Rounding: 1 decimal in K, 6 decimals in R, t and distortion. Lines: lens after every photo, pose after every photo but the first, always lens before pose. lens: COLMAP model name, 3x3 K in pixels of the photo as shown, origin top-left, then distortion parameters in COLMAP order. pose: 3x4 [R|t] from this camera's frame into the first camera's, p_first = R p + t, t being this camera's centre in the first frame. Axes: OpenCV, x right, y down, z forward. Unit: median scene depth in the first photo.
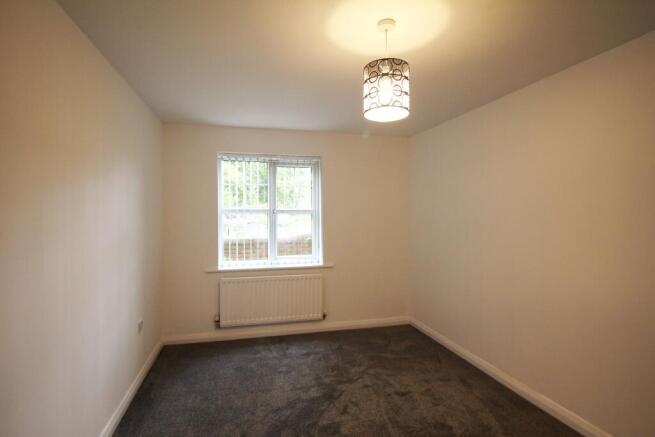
lens RADIAL K [[334.9, 0, 324.5], [0, 334.9, 211.7], [0, 0, 1]] dist [-0.001082, -0.010345]
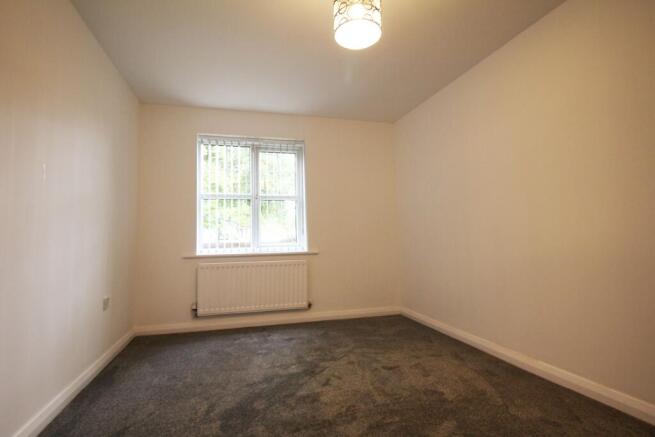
lens RADIAL K [[334.9, 0, 324.5], [0, 334.9, 211.7], [0, 0, 1]] dist [-0.001082, -0.010345]
pose [[0.999656, -0.015541, 0.021136, 0.035534], [0.016910, 0.997664, -0.066189, 0.155729], [-0.020058, 0.066524, 0.997583, 0.050695]]
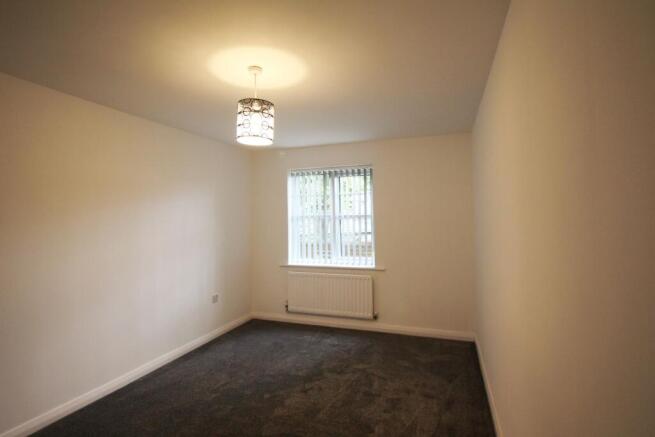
lens RADIAL K [[334.9, 0, 324.5], [0, 334.9, 211.7], [0, 0, 1]] dist [-0.001082, -0.010345]
pose [[0.837399, -0.013711, -0.546420, 0.619288], [0.012176, 0.999905, -0.006430, -0.016759], [0.546457, -0.001269, 0.837486, 0.047066]]
